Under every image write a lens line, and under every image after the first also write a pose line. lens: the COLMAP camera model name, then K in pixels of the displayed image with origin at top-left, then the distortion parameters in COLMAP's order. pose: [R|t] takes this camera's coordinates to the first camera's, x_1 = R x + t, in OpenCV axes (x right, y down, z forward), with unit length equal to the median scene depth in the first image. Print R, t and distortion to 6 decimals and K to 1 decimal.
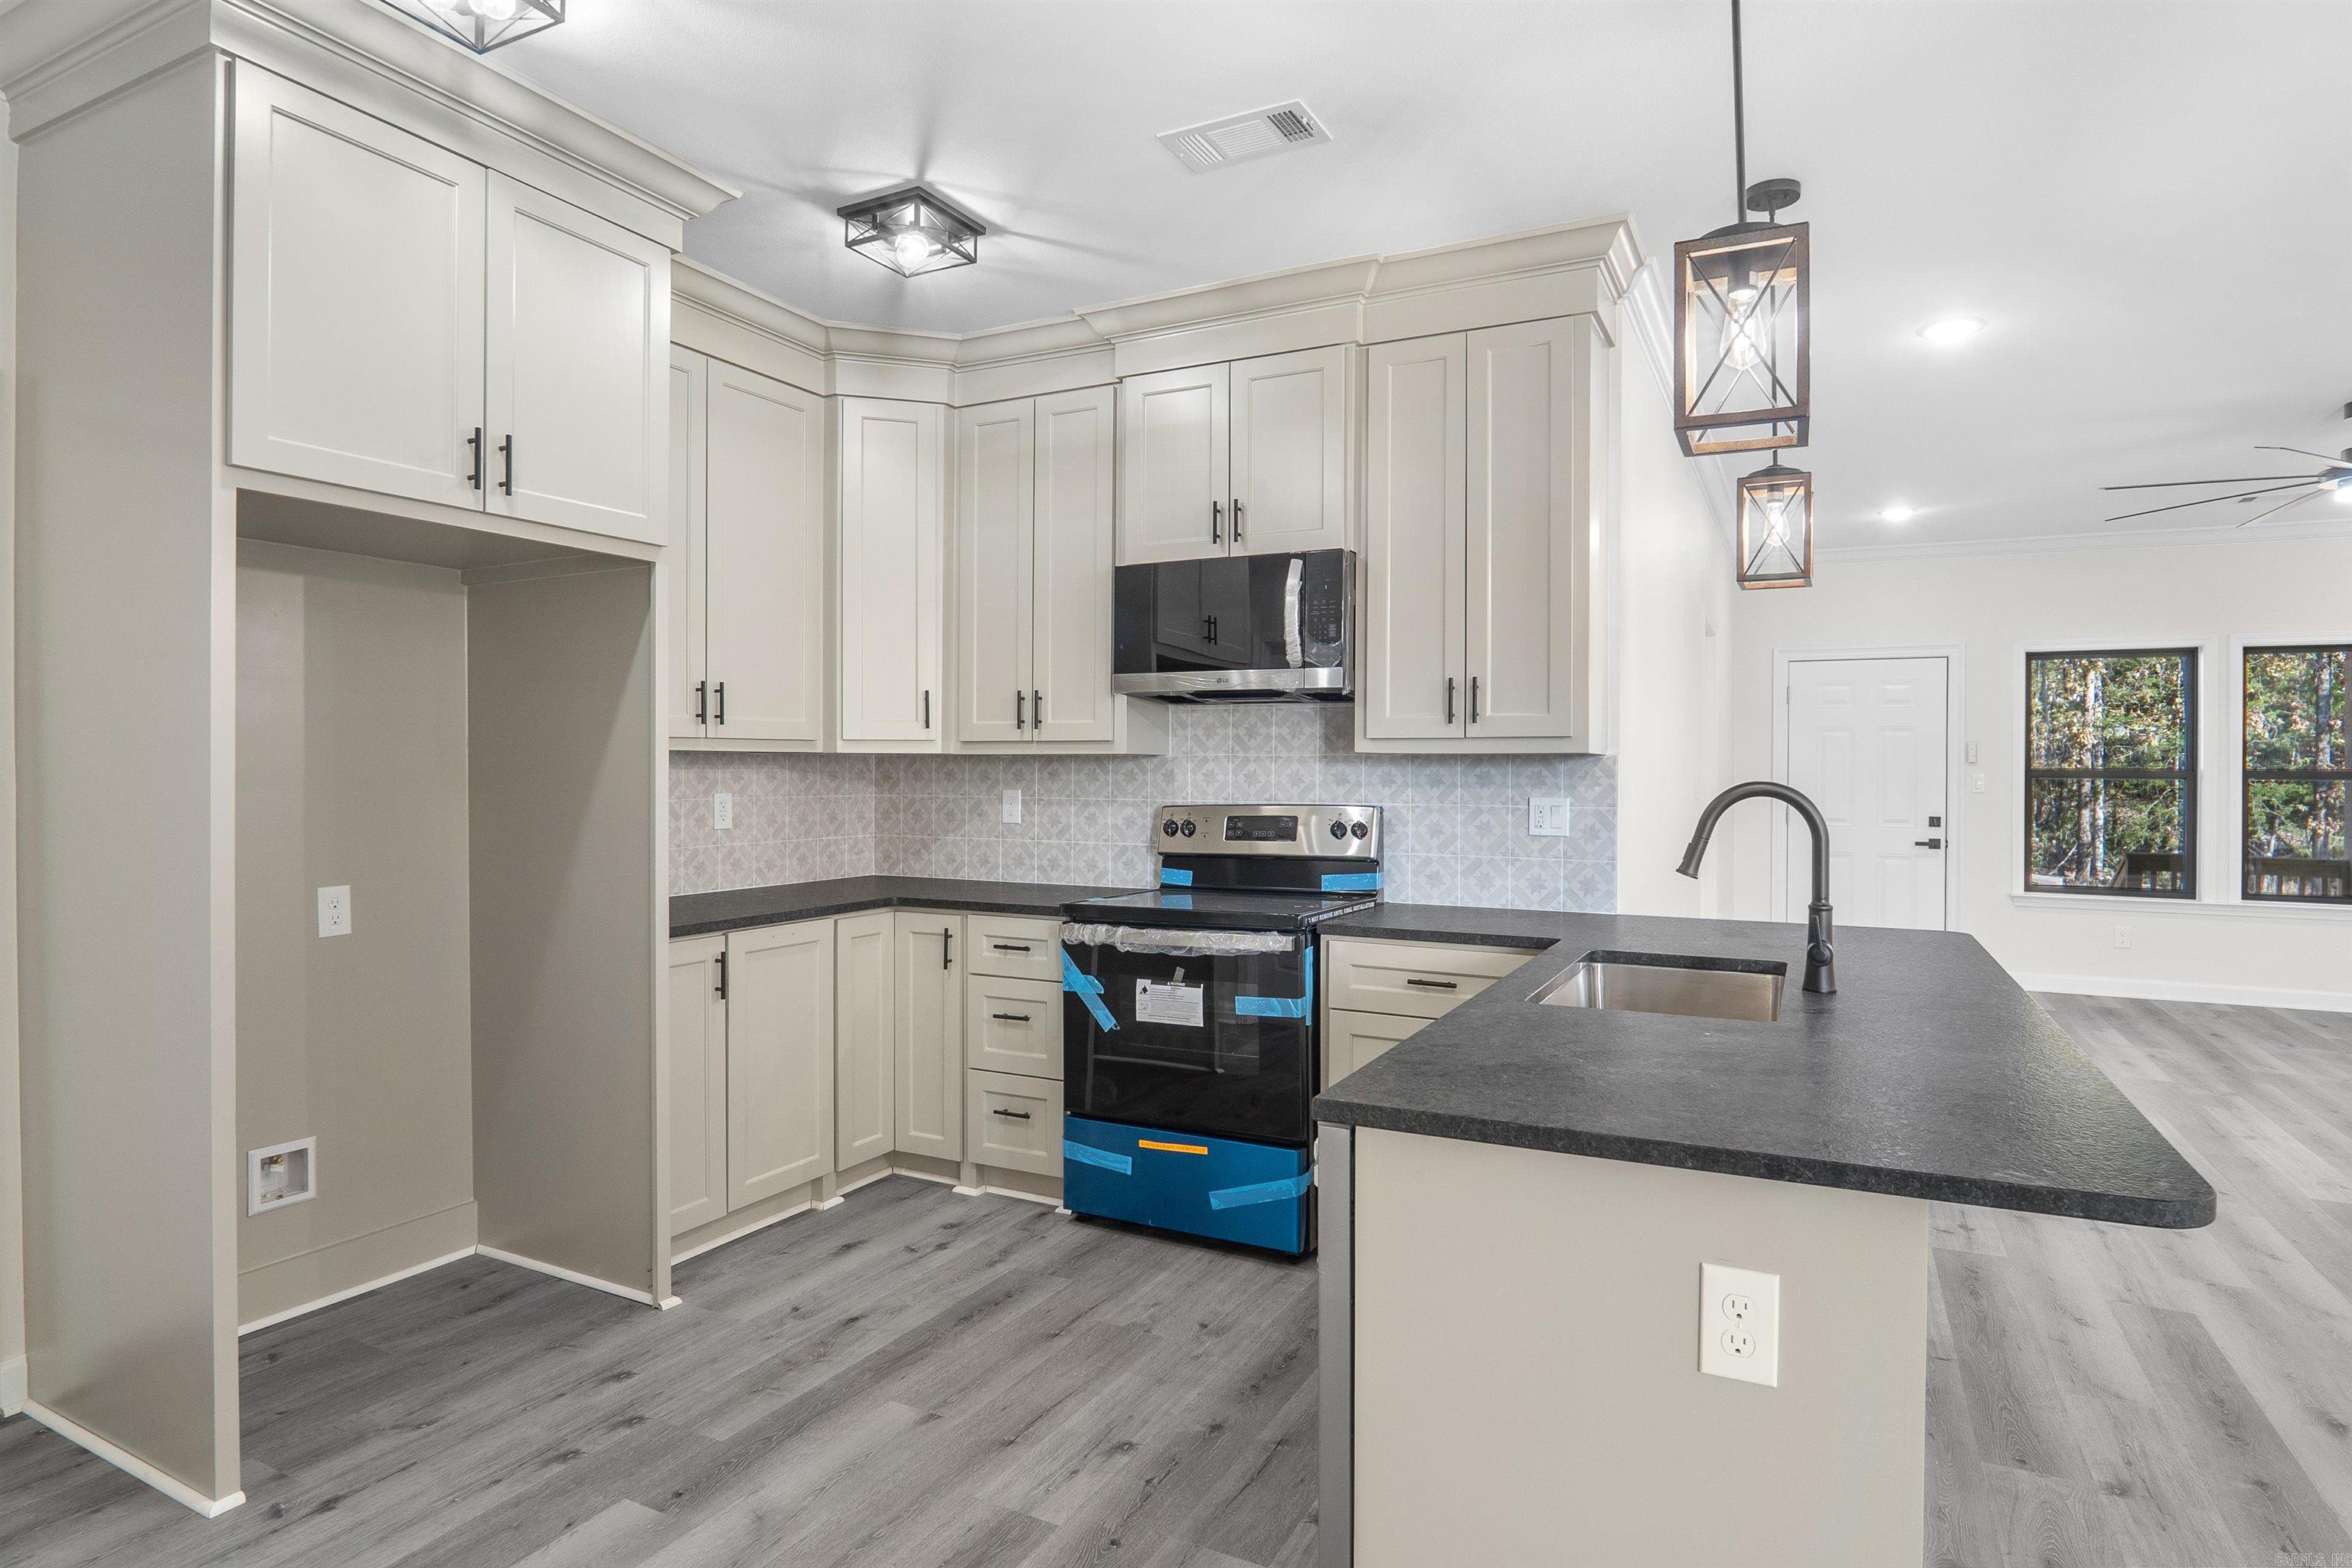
lens RADIAL K [[1259.6, 0, 1190.0], [0, 1259.6, 771.6], [0, 0, 1]] dist [-0.035432, 0.009782]
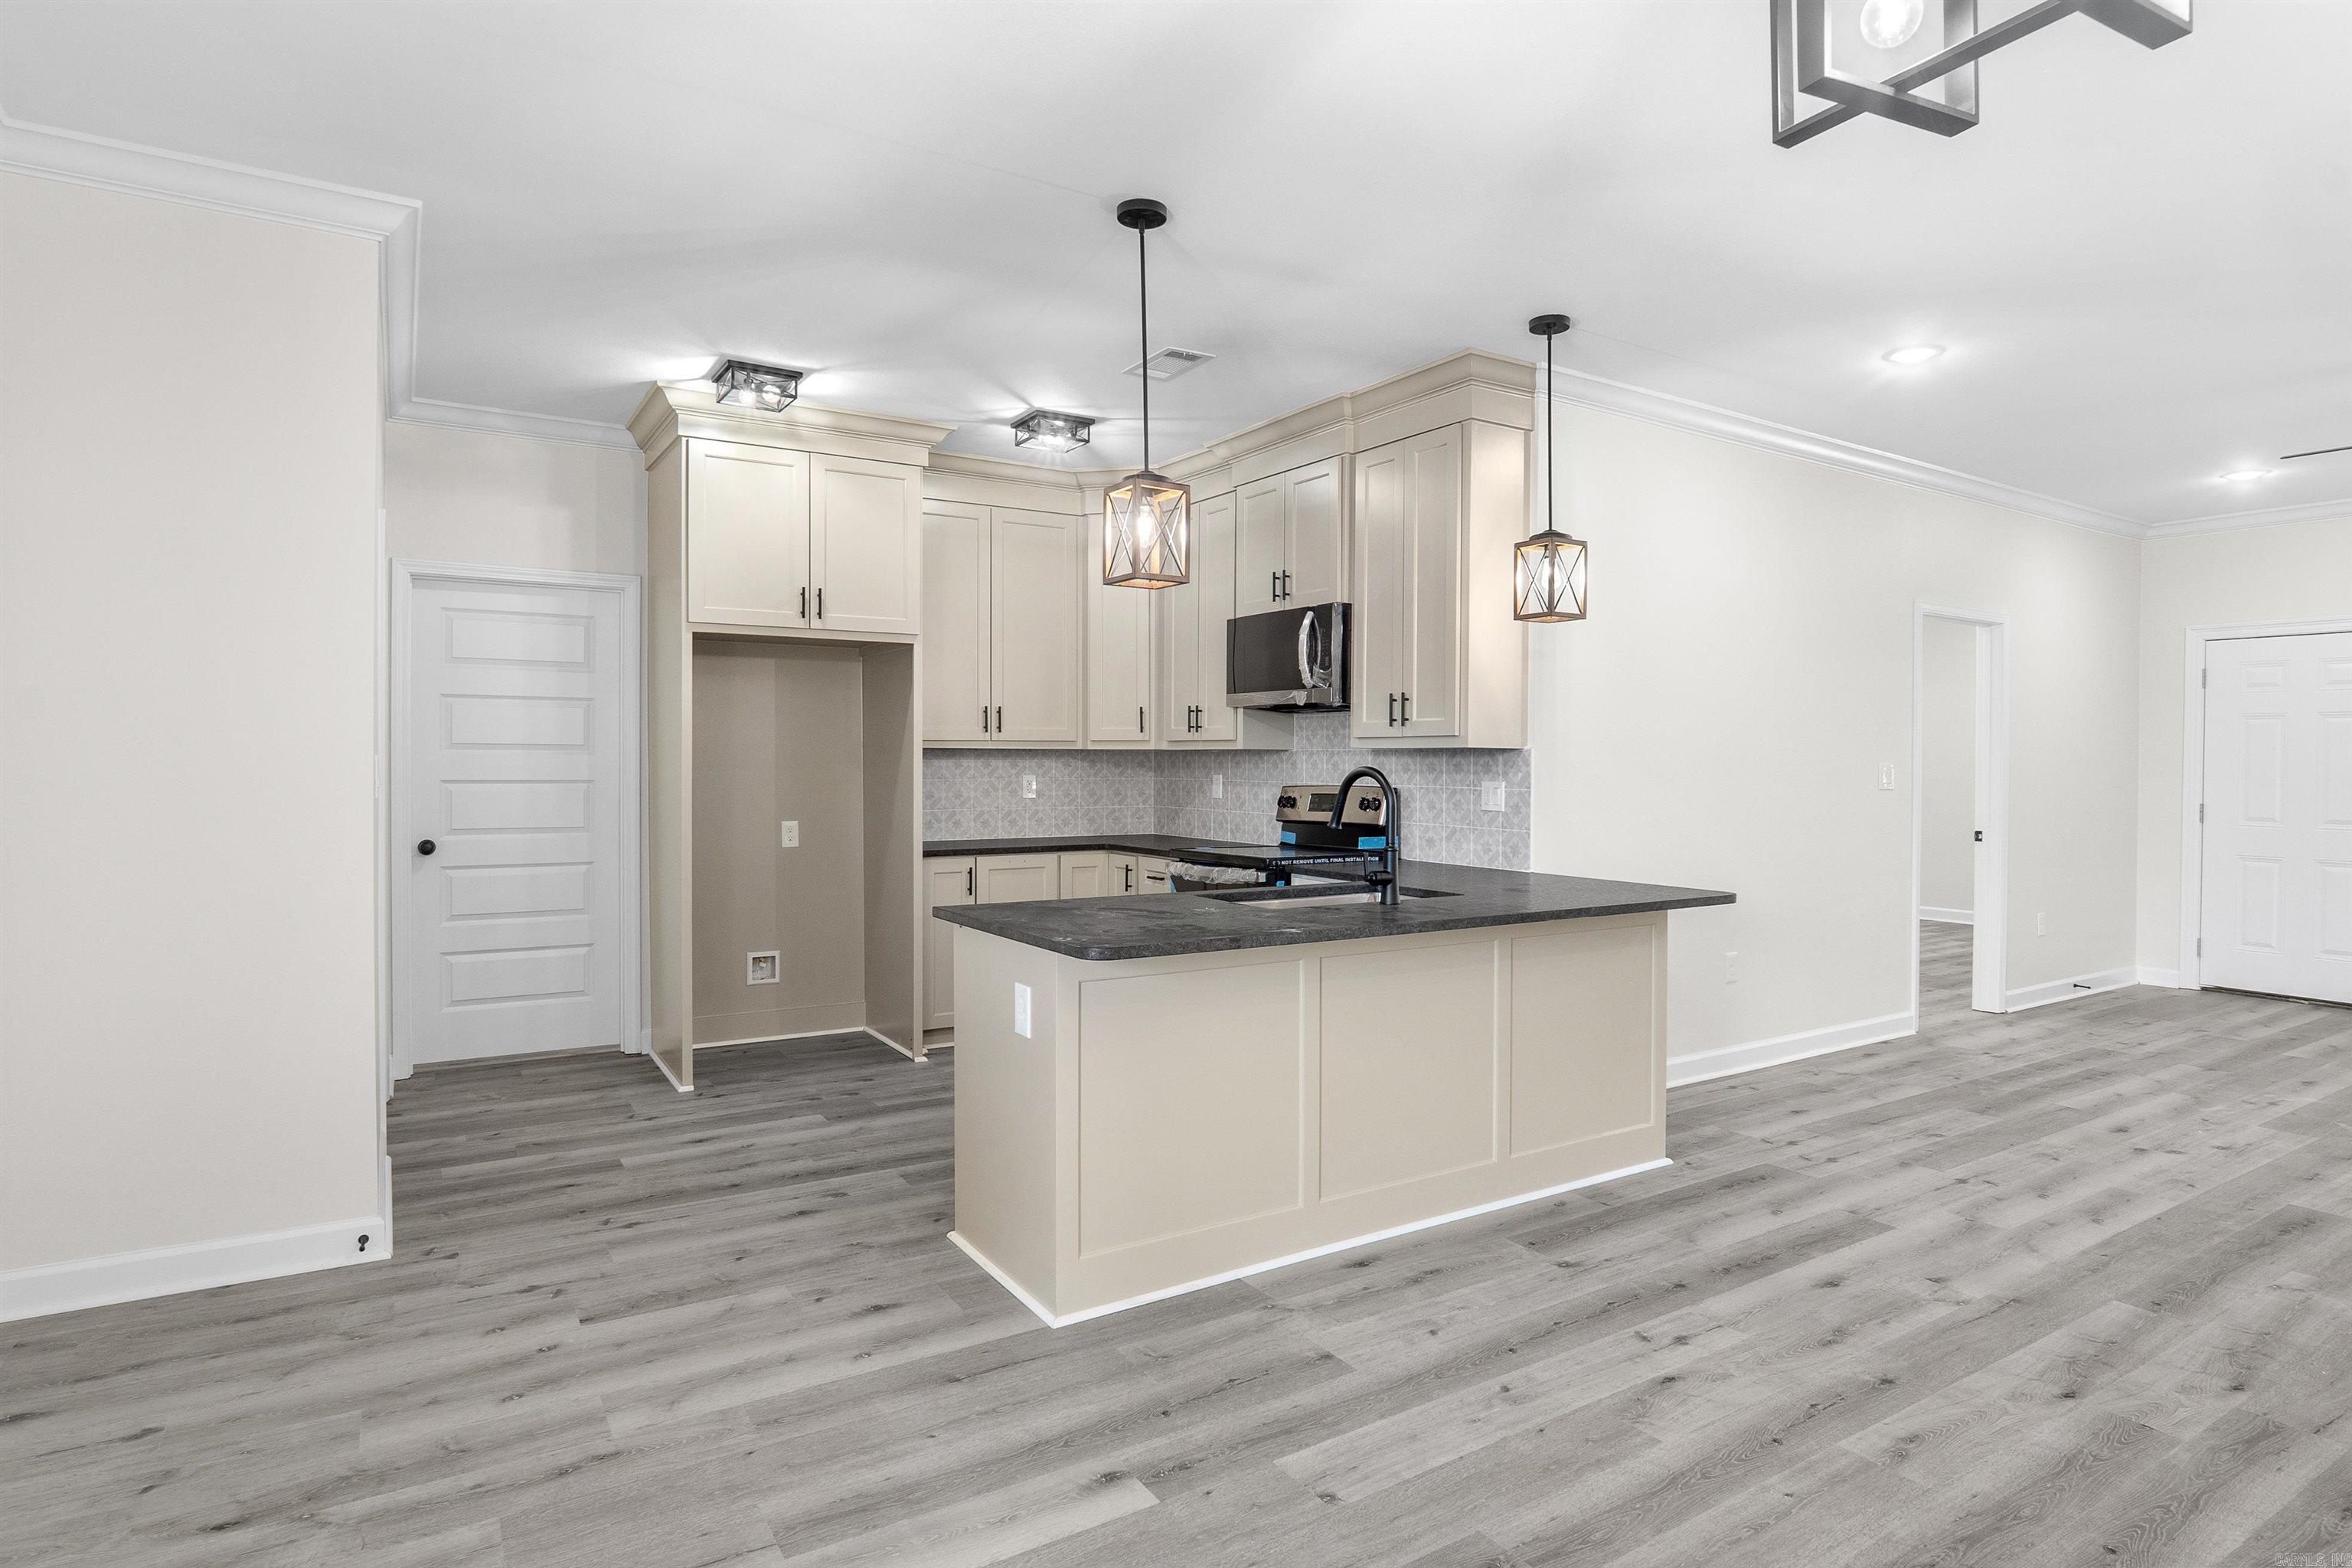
lens RADIAL K [[1259.6, 0, 1190.0], [0, 1259.6, 771.6], [0, 0, 1]] dist [-0.035432, 0.009782]
pose [[0.859050, 0.004675, -0.511871, 0.655505], [-0.002359, 0.999984, 0.005175, 0.004298], [0.511887, -0.003238, 0.859047, -0.270401]]
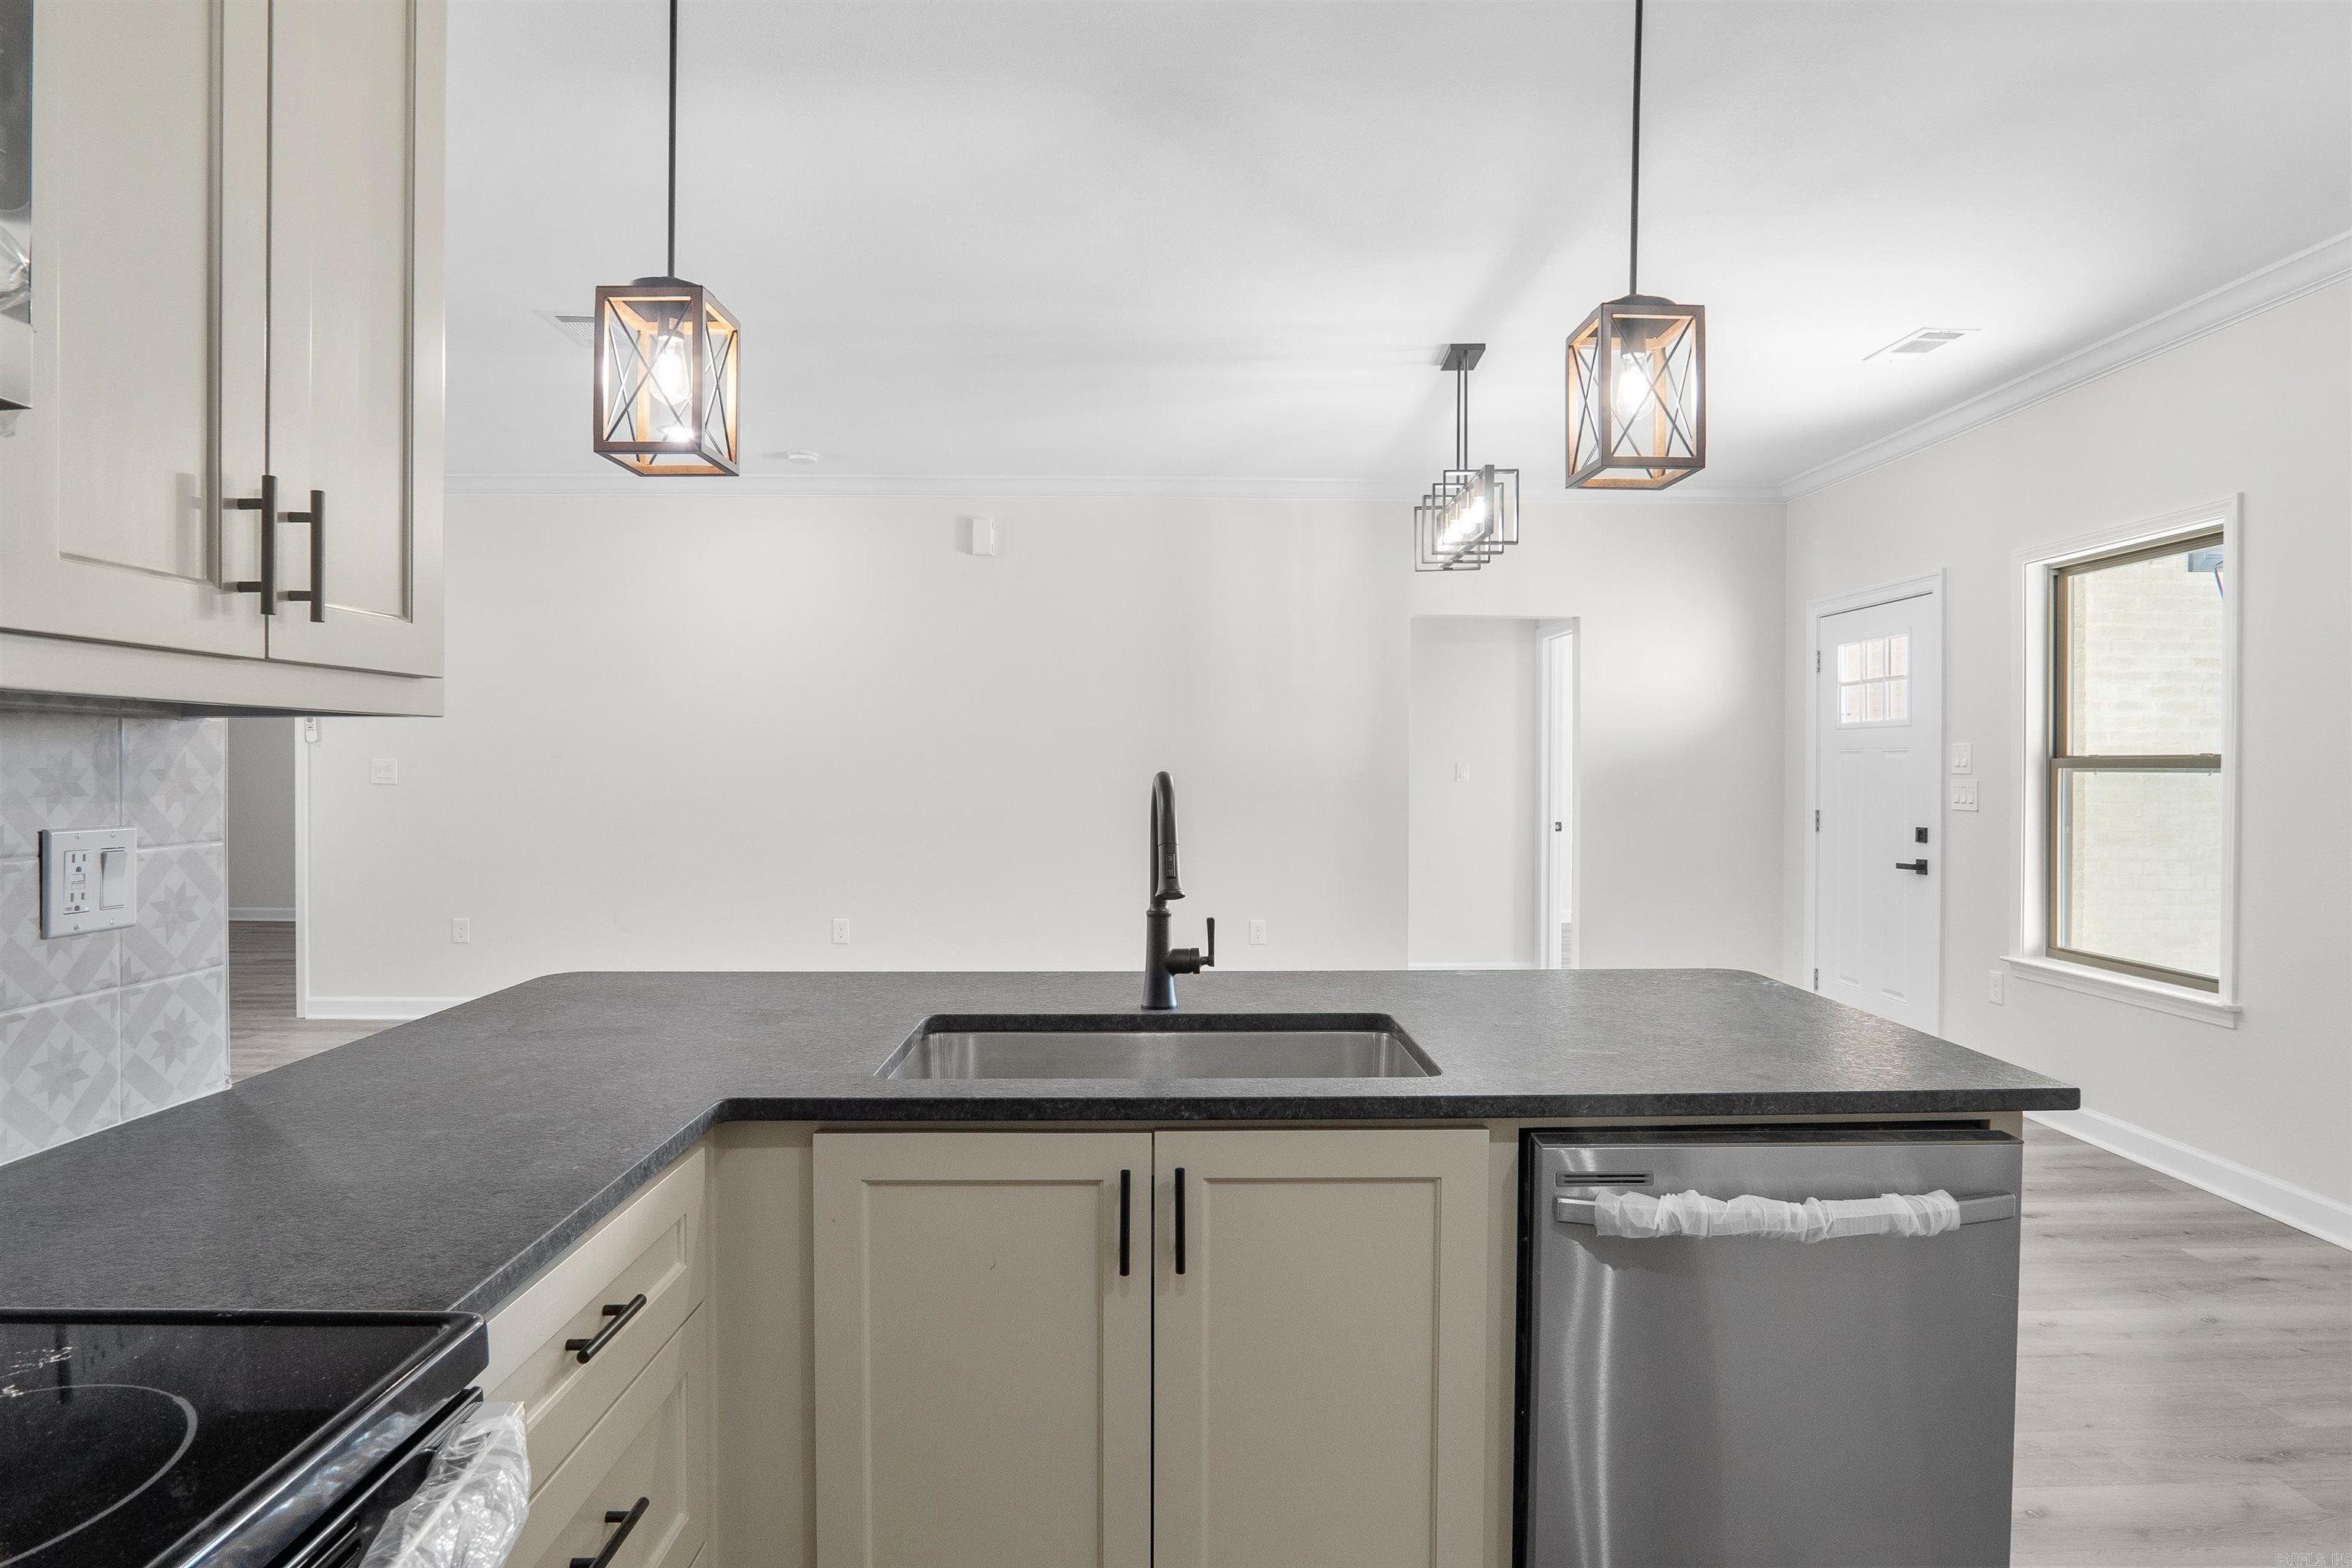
lens RADIAL K [[1259.6, 0, 1190.0], [0, 1259.6, 771.6], [0, 0, 1]] dist [-0.035432, 0.009782]
pose [[-0.470642, -0.012236, 0.882239, -0.177333], [-0.001457, 0.999913, 0.013090, -0.001175], [-0.882323, 0.004875, -0.470619, 0.848789]]
